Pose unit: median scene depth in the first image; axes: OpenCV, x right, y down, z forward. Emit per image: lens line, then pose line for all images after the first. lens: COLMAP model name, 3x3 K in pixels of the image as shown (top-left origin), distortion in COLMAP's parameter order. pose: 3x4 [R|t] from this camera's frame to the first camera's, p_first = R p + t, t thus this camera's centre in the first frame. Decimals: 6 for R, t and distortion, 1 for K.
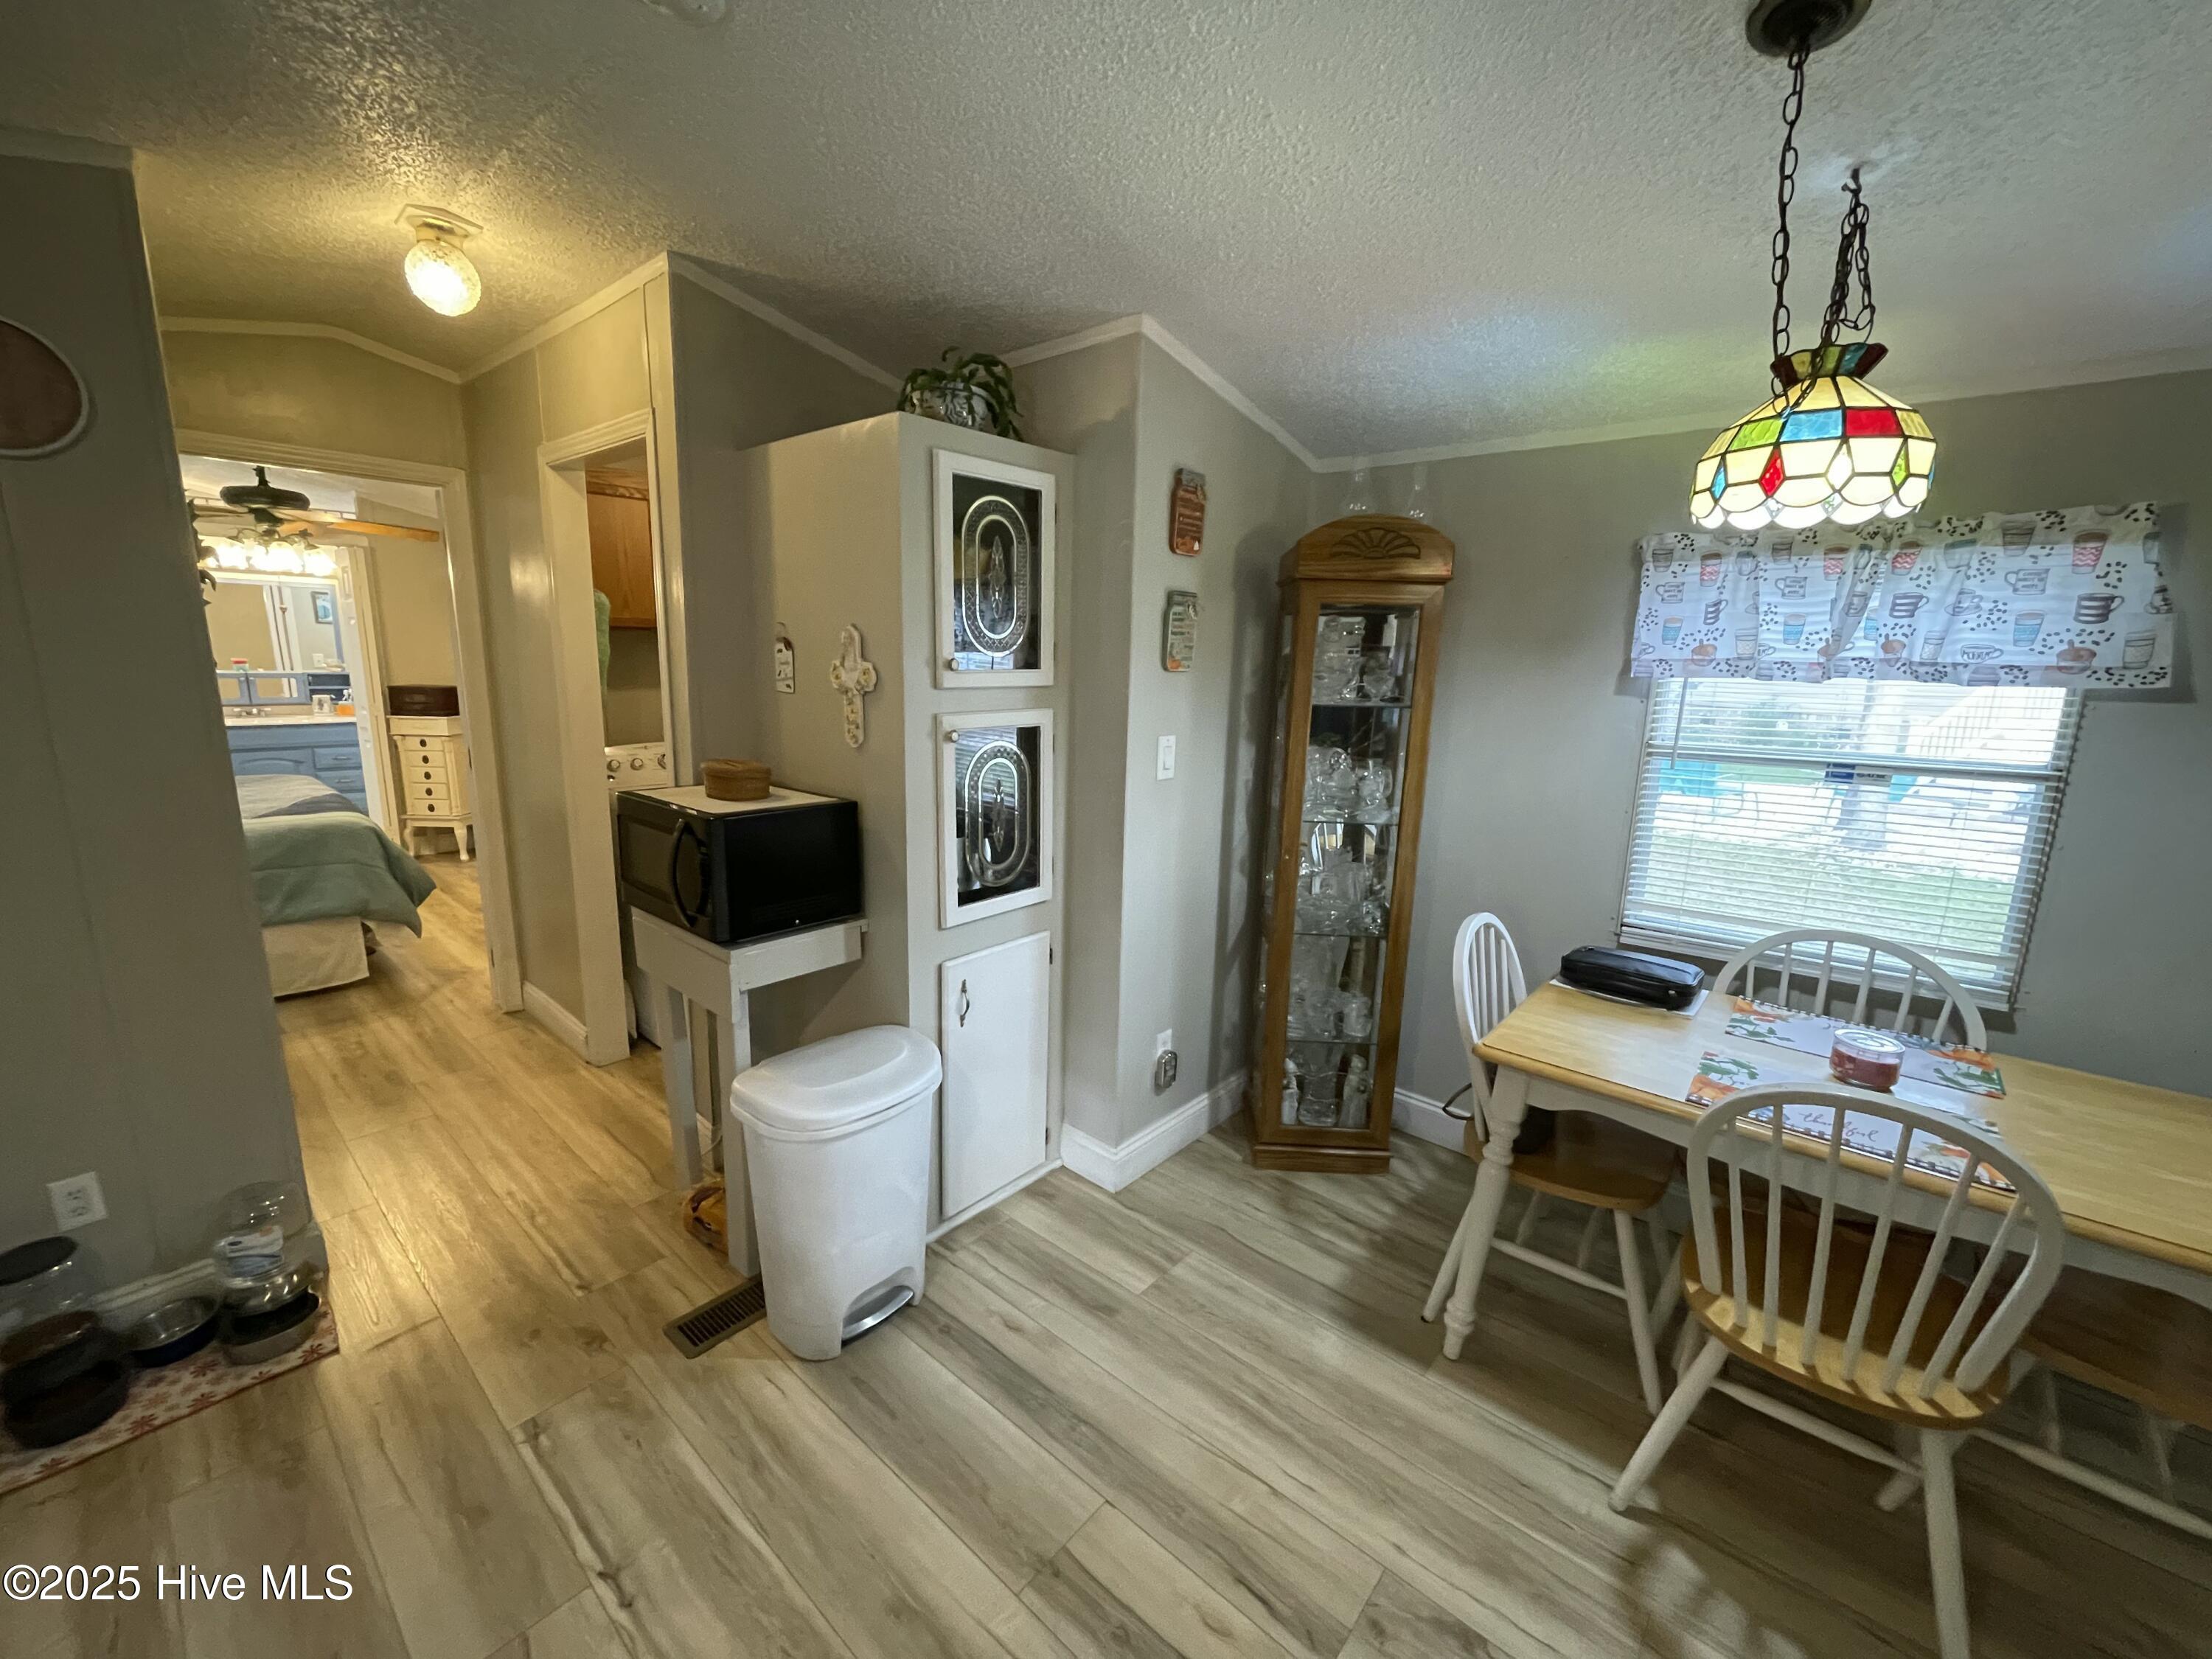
lens RADIAL K [[893.8, 0, 1104.7], [0, 893.8, 829.5], [0, 0, 1]] dist [-0.004113, 0.000521]
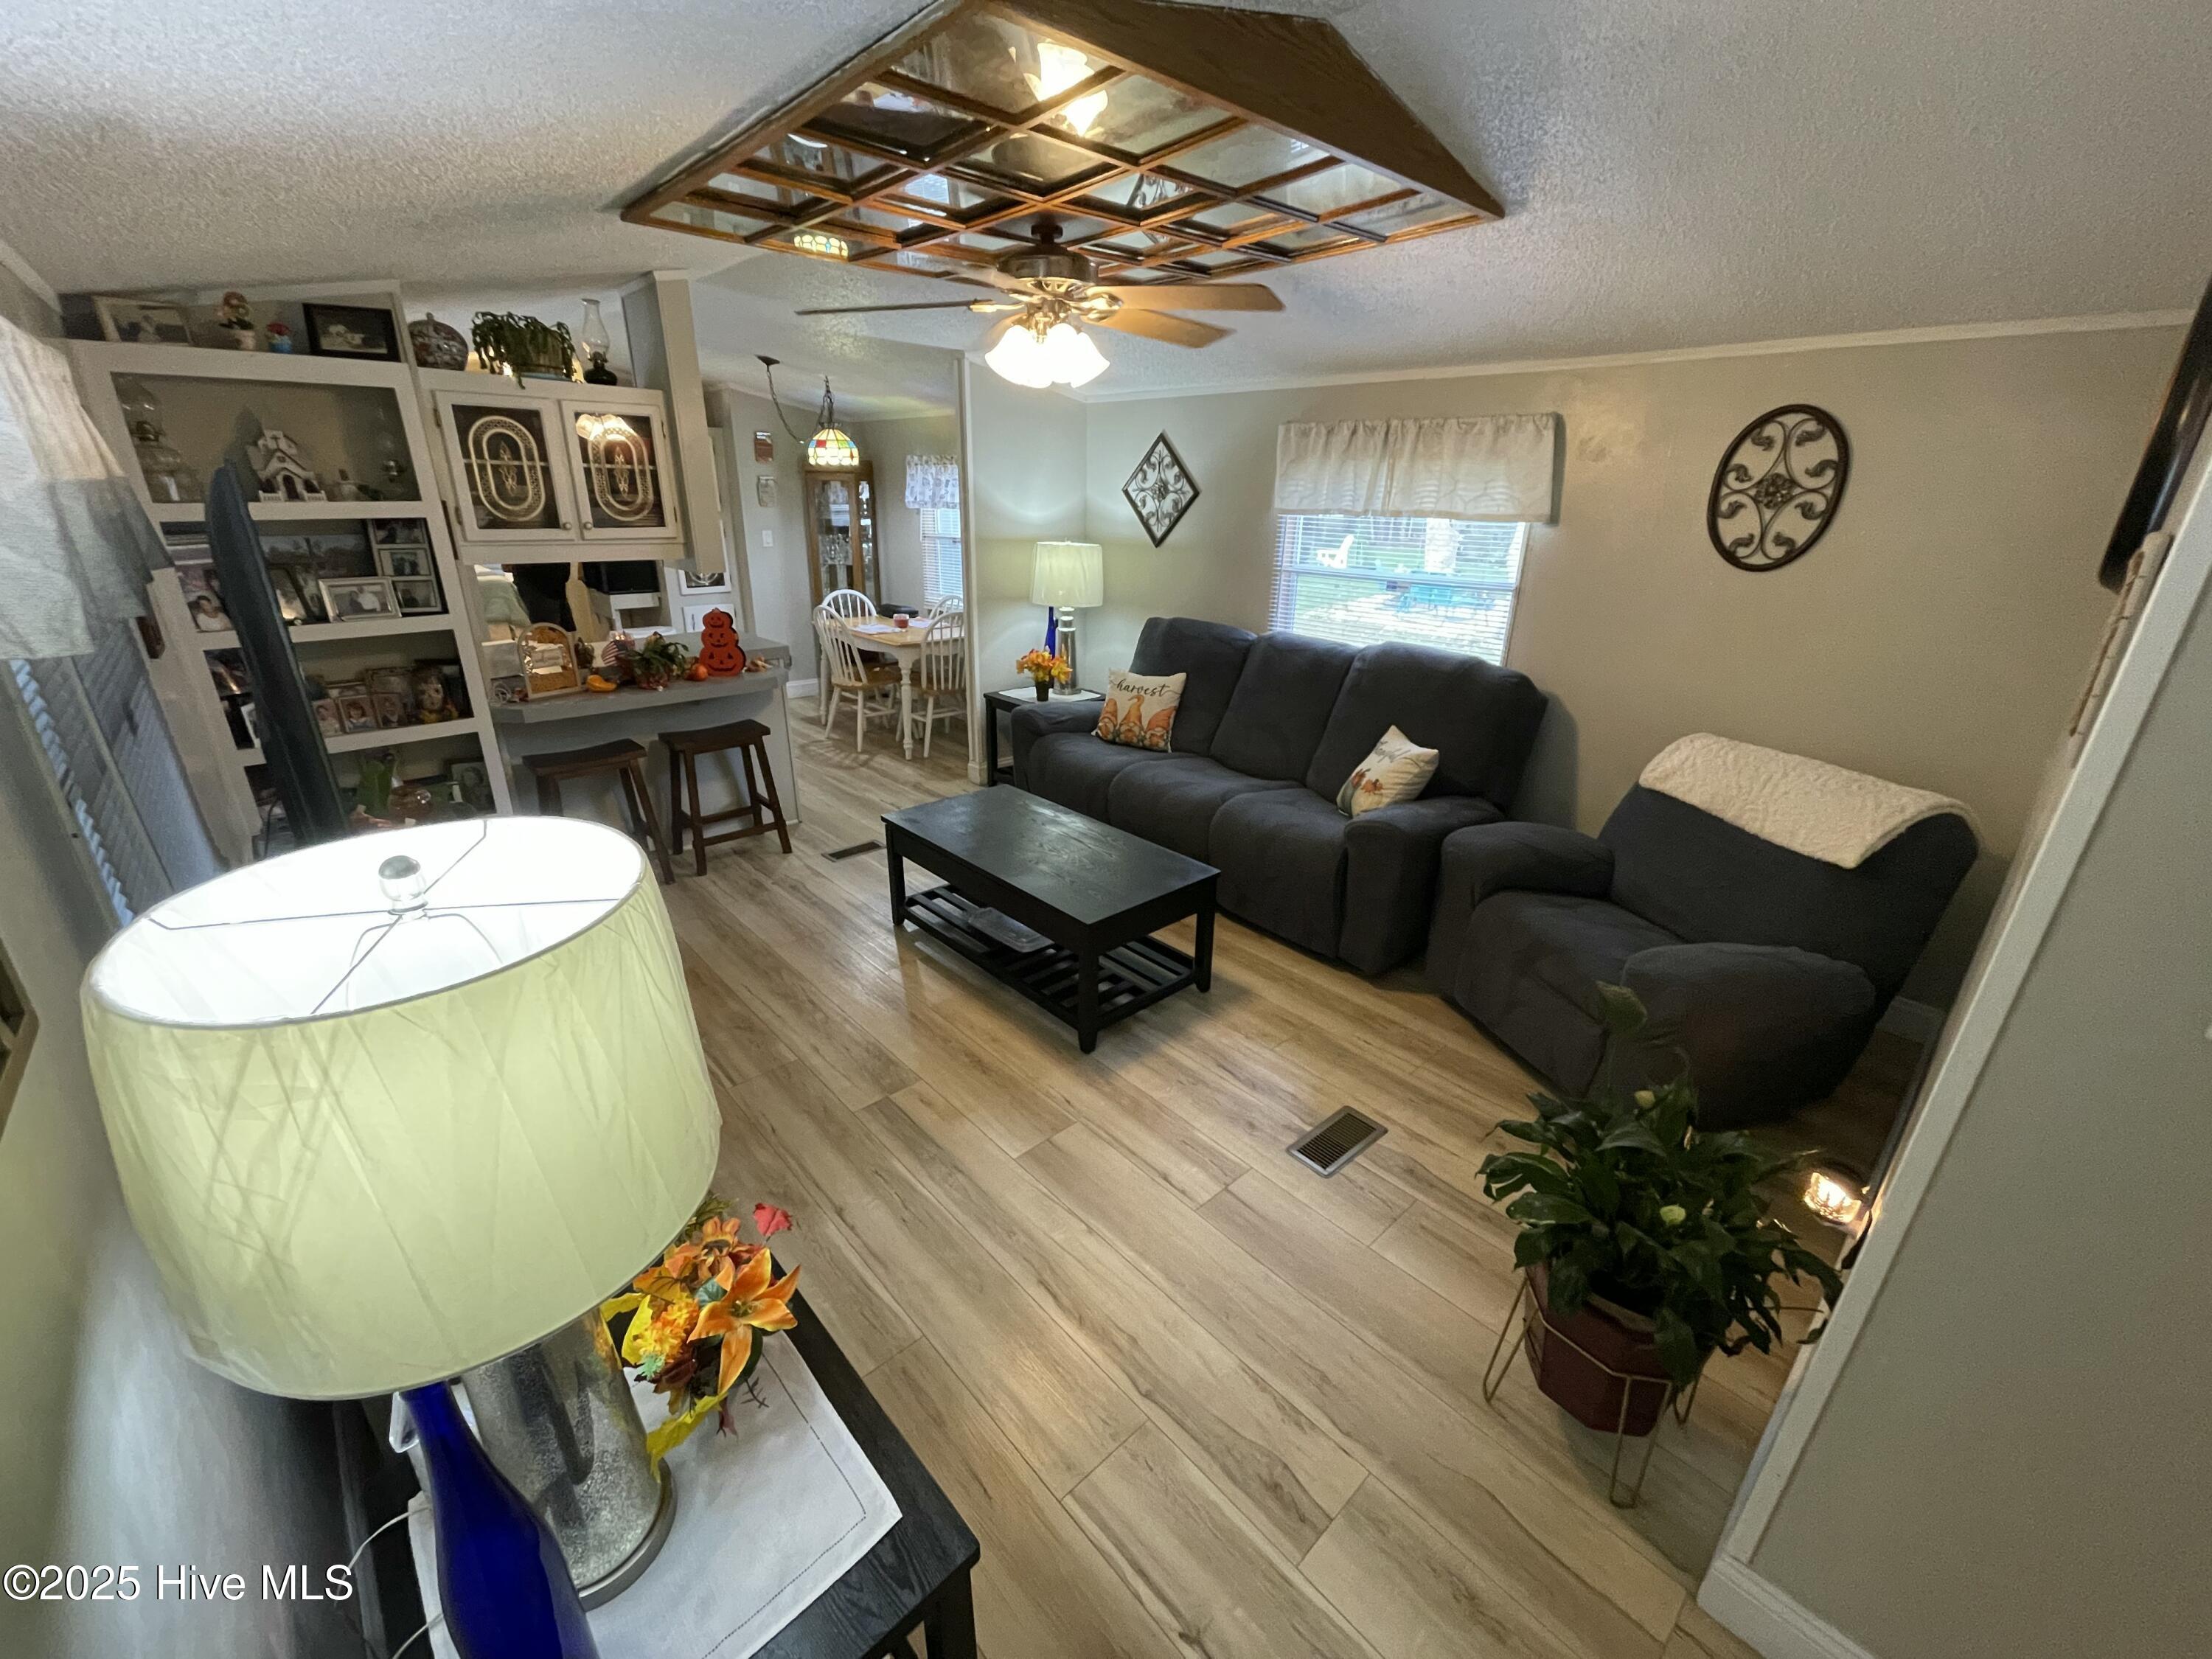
lens RADIAL K [[893.8, 0, 1098.2], [0, 893.8, 825.0], [0, 0, 1]] dist [-0.004113, 0.000521]
pose [[0.993744, 0.034083, -0.106357, 1.769062], [-0.015412, 0.985035, 0.171665, 0.379570], [0.110616, -0.168951, 0.979398, -2.192962]]
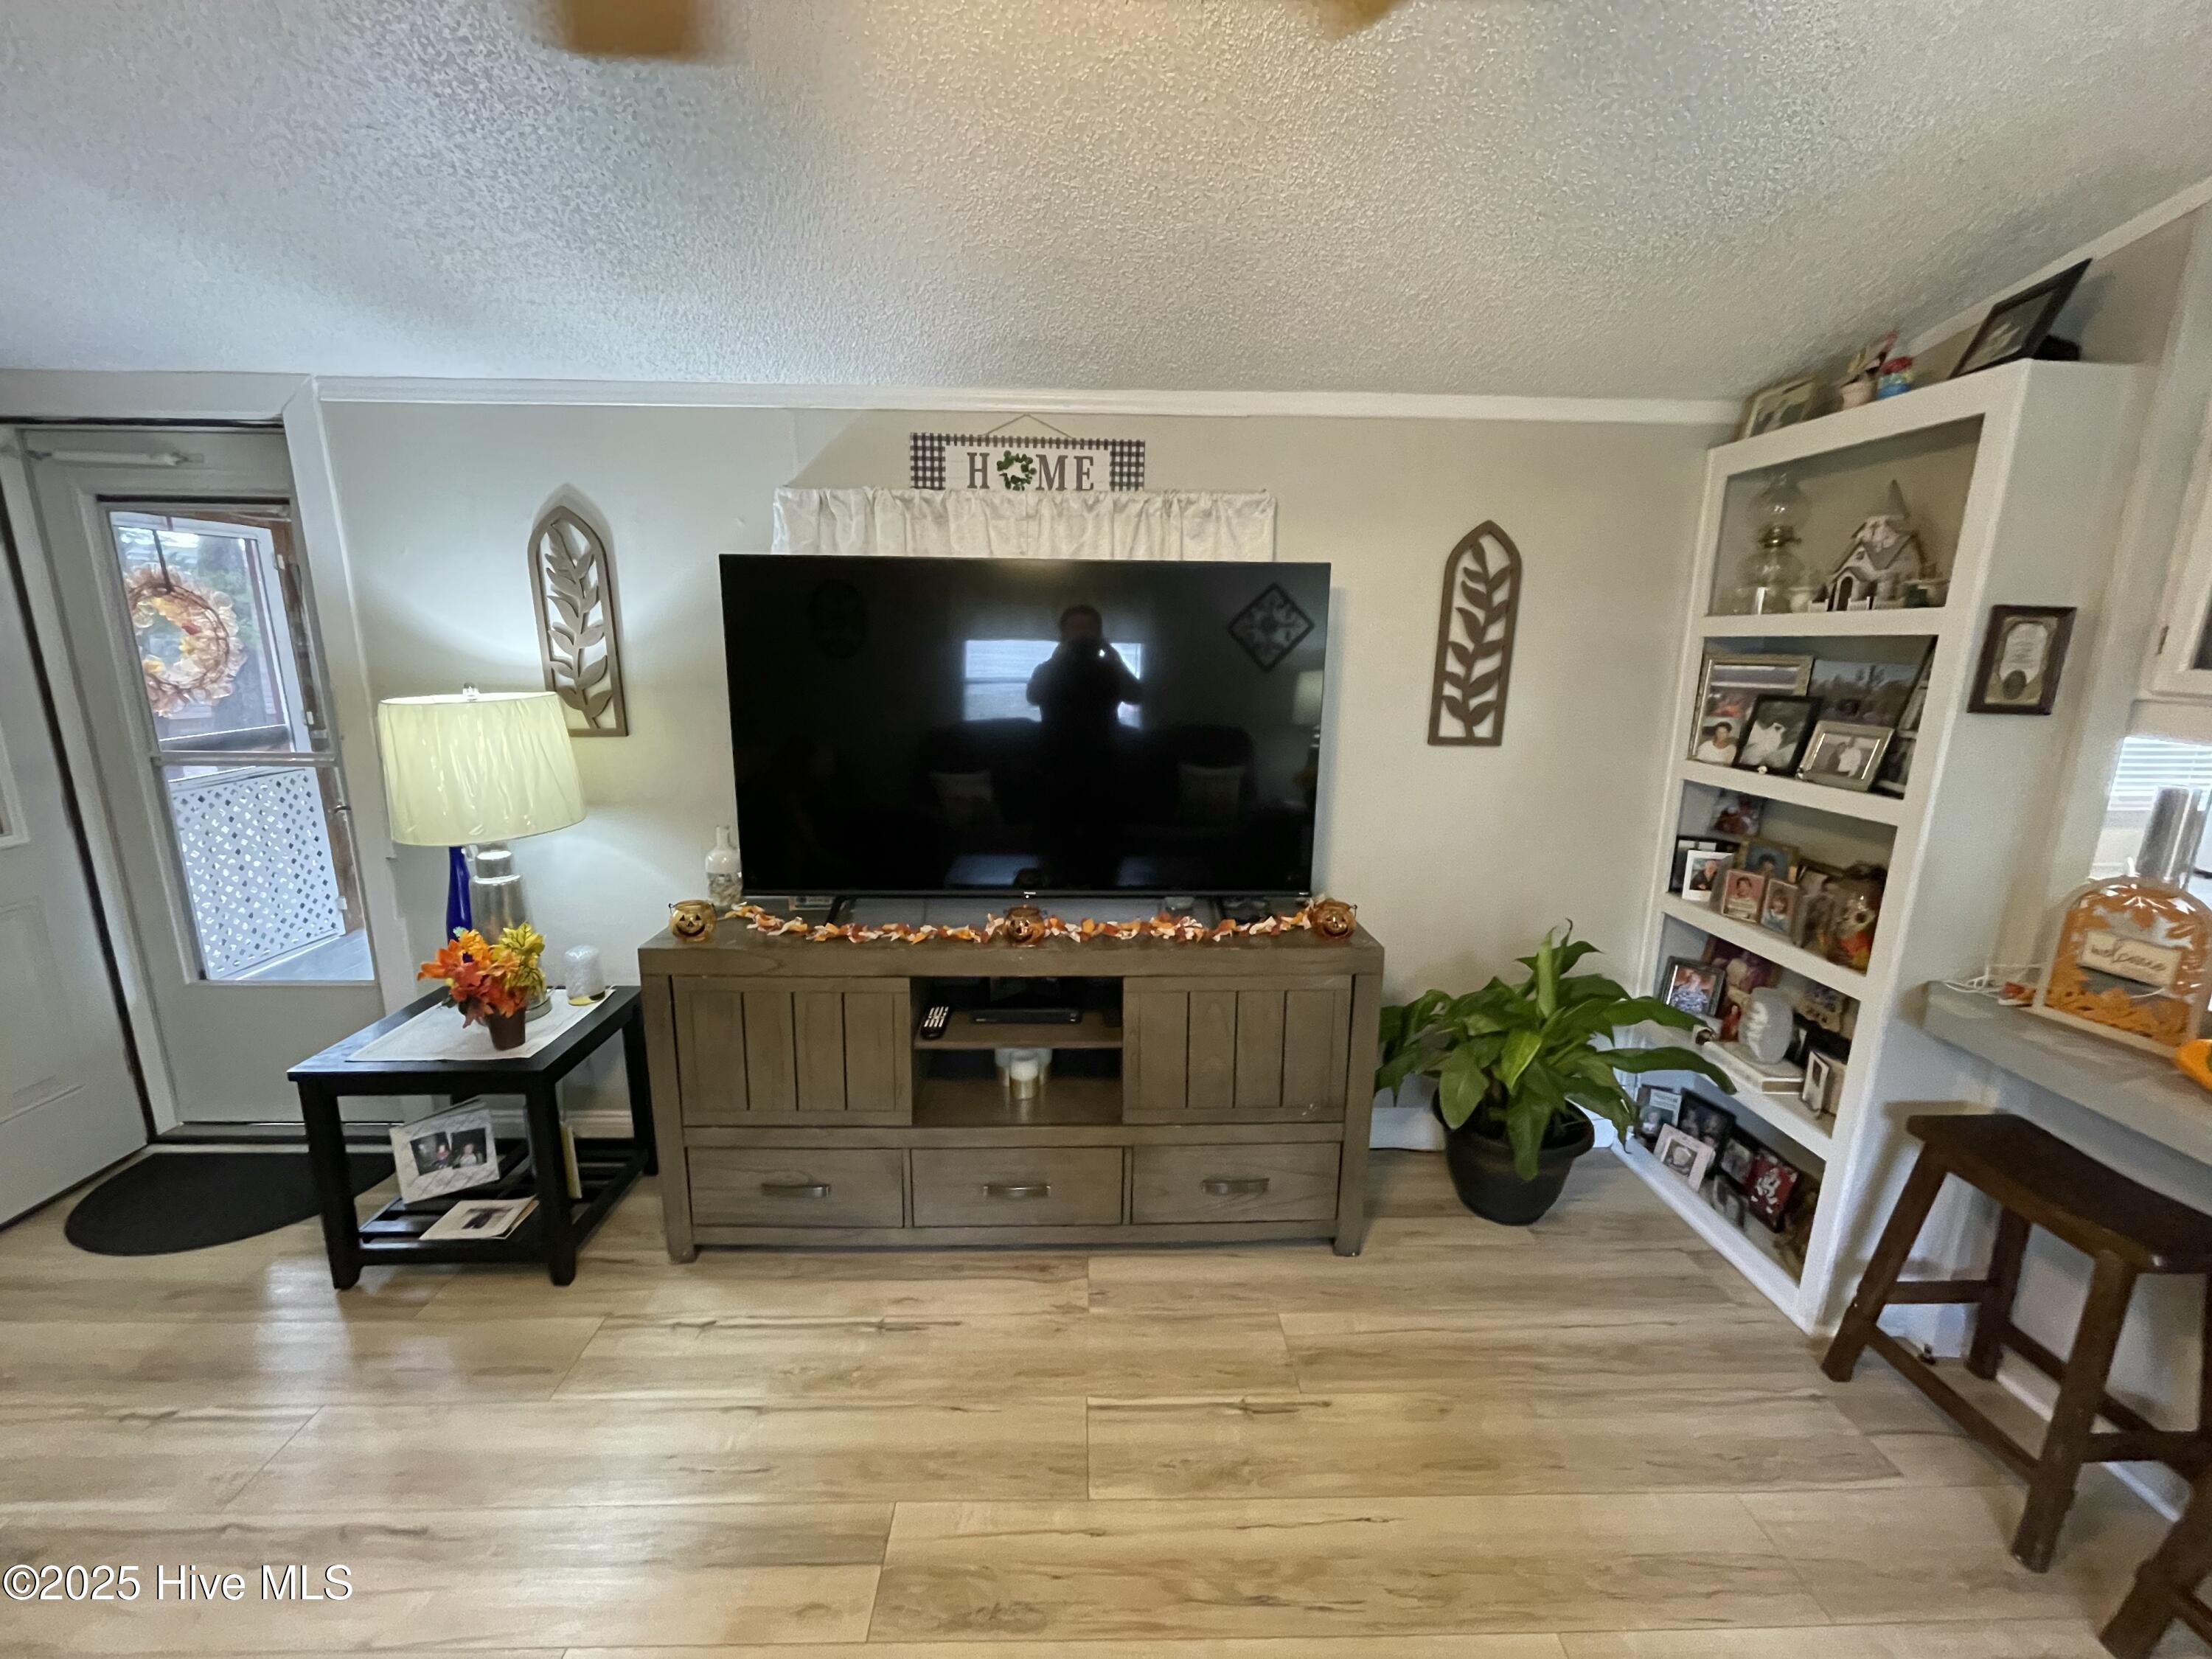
lens RADIAL K [[893.8, 0, 1102.2], [0, 893.8, 831.8], [0, 0, 1]] dist [-0.004113, 0.000521]
pose [[-0.733468, 0.113400, -0.670198, 1.628951], [-0.158764, 0.930131, 0.331134, 0.154645], [0.660923, 0.349279, -0.664218, -0.588462]]
